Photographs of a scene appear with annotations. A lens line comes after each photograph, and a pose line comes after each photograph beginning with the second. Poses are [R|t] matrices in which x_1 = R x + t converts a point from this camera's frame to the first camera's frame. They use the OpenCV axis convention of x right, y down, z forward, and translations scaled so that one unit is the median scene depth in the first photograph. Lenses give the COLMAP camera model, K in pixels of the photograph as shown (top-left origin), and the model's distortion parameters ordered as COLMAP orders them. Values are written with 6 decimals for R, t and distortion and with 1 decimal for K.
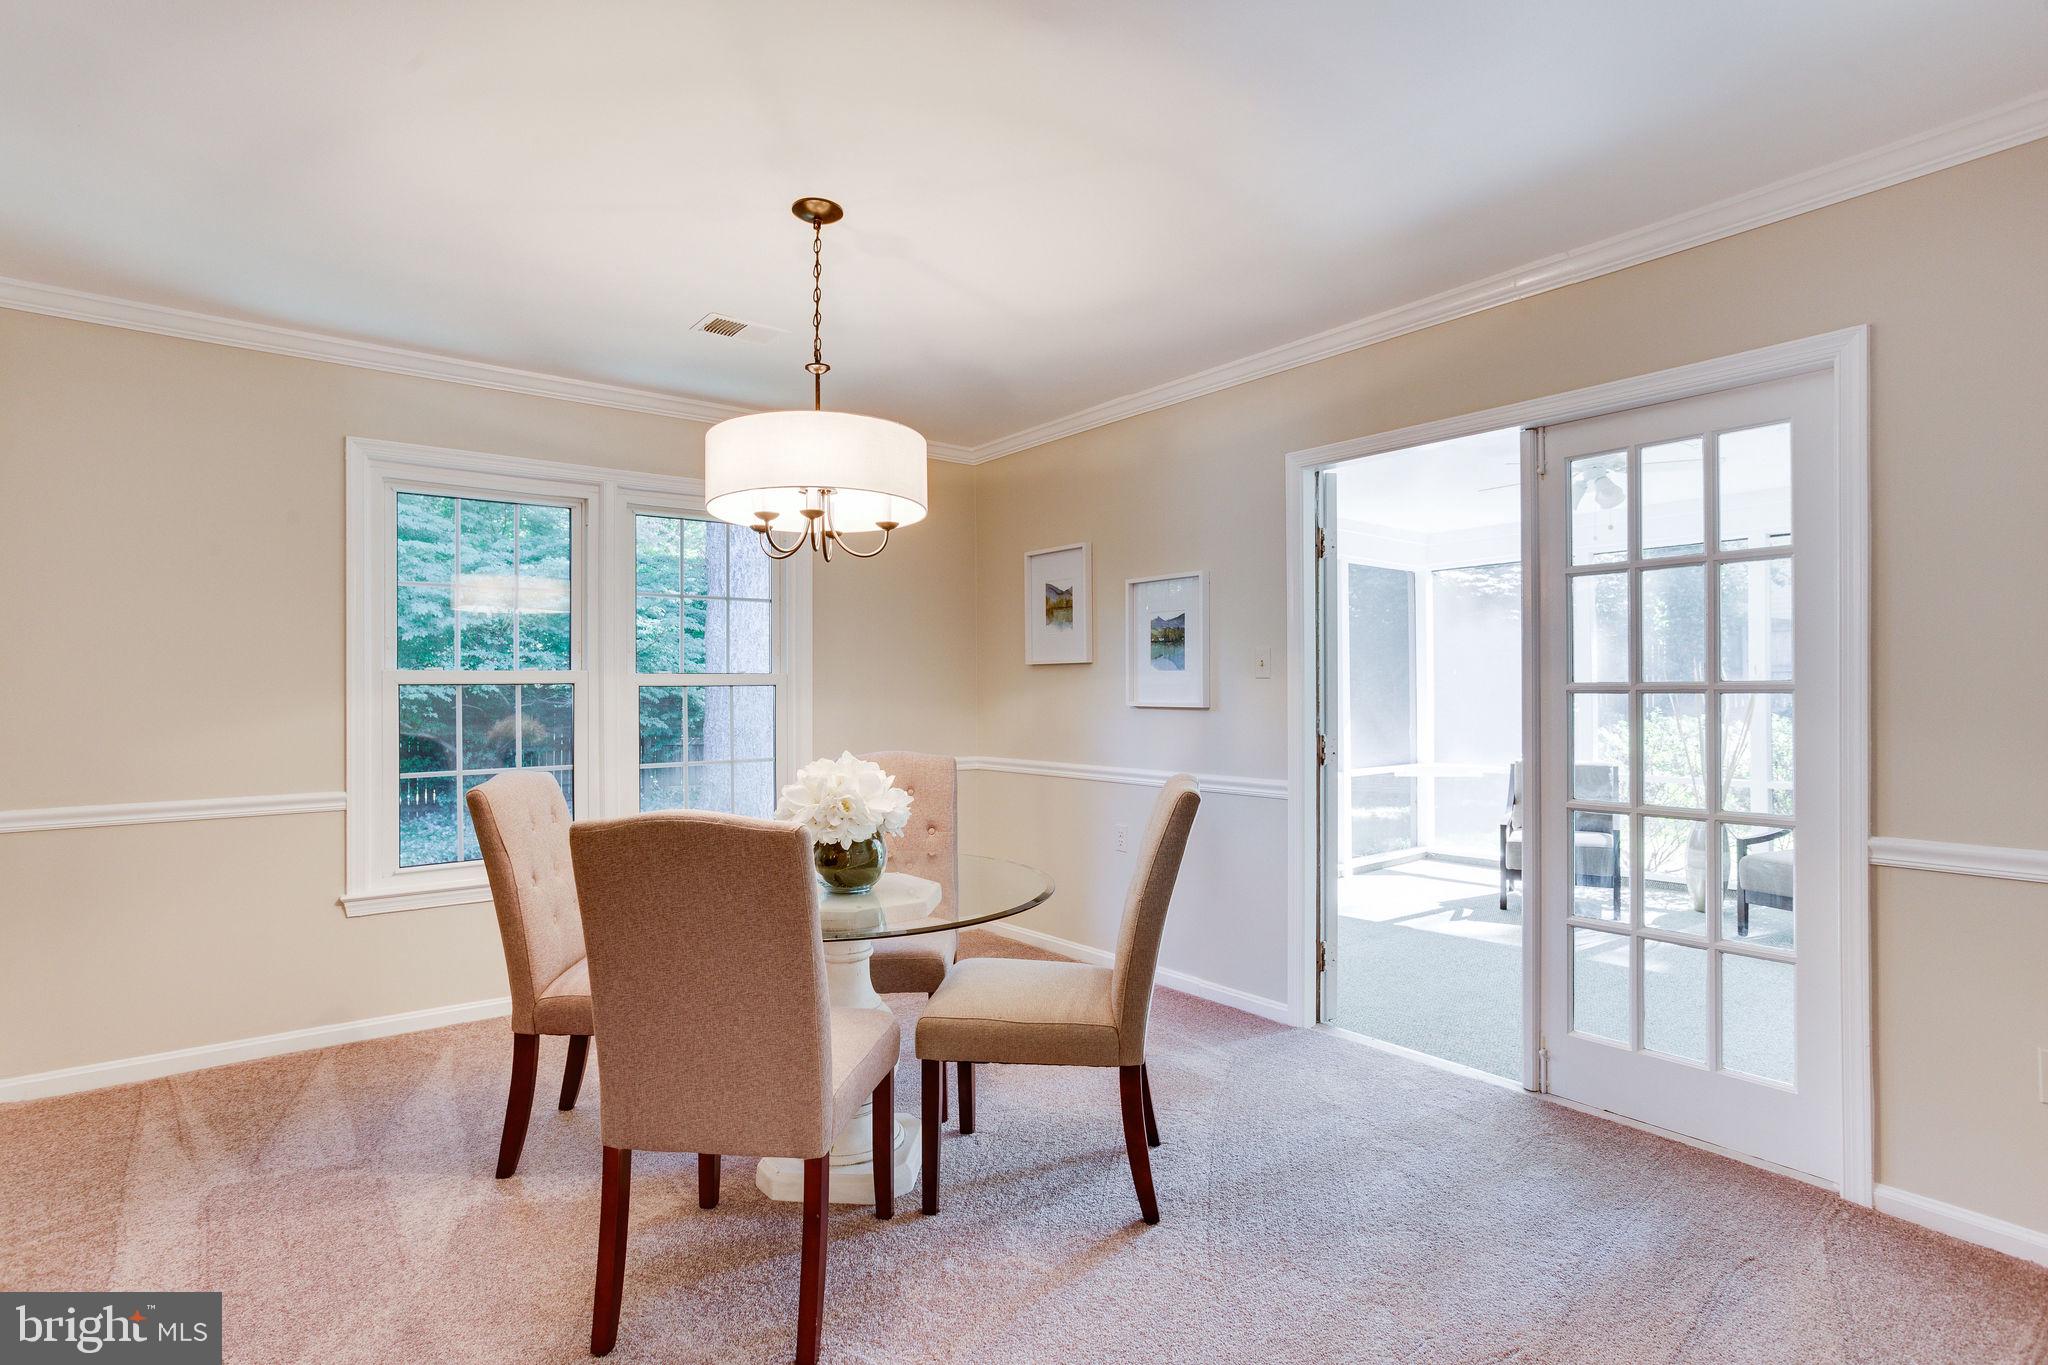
lens RADIAL K [[995.0, 0, 1018.1], [0, 995.0, 691.3], [0, 0, 1]] dist [-0.048830, 0.030871]
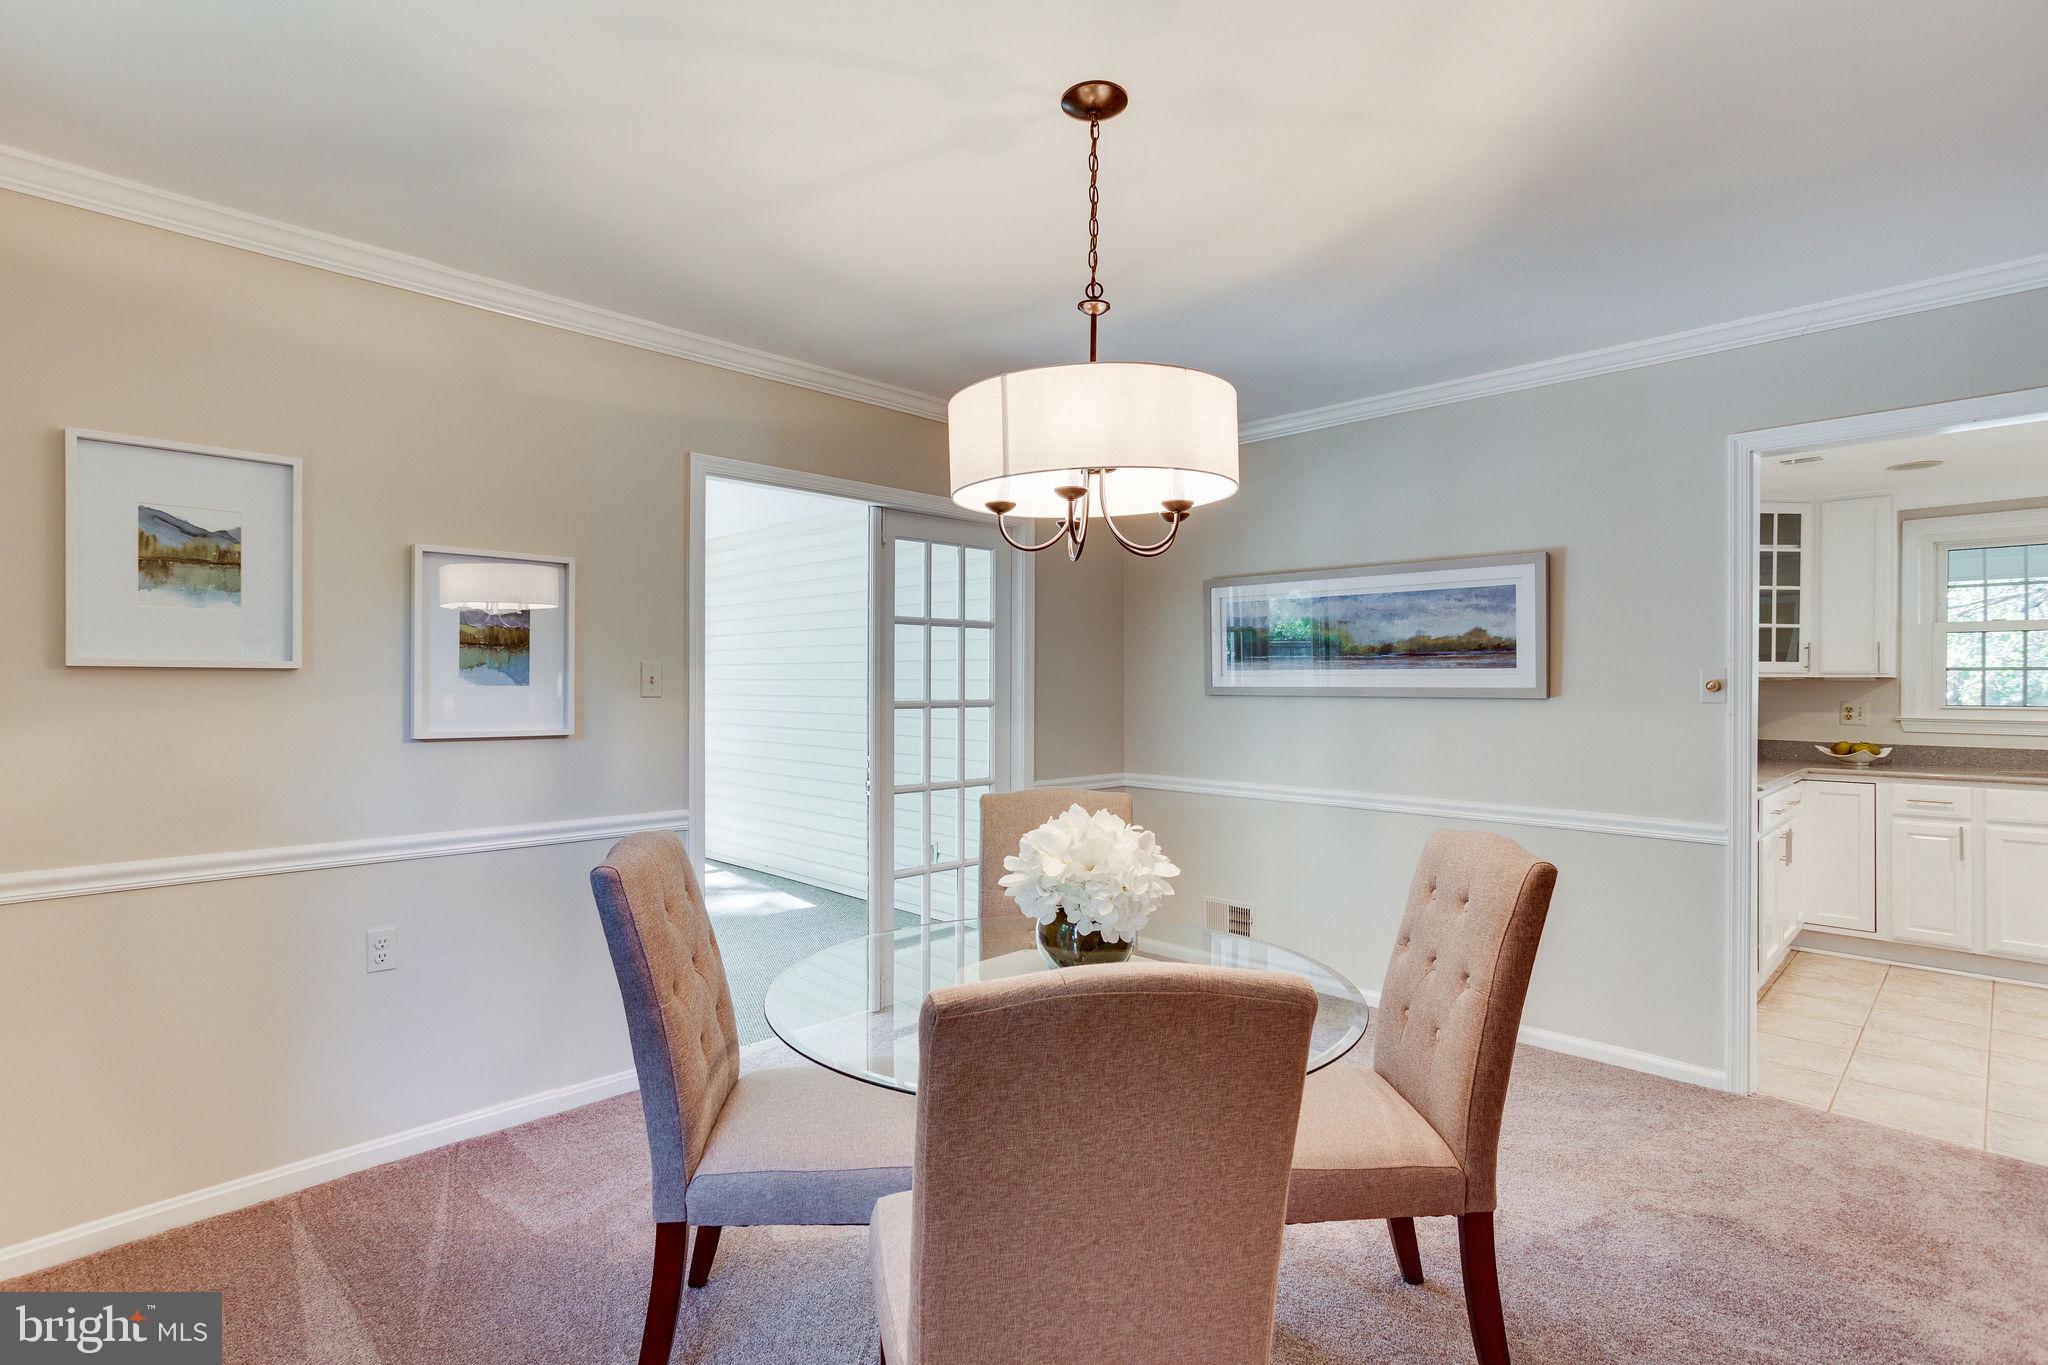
lens RADIAL K [[995.0, 0, 1018.1], [0, 995.0, 691.3], [0, 0, 1]] dist [-0.048830, 0.030871]
pose [[-0.140103, -0.009351, 0.990093, -0.677889], [-0.003520, 0.999954, 0.008946, -0.028383], [-0.990131, -0.002232, -0.140129, 0.832624]]
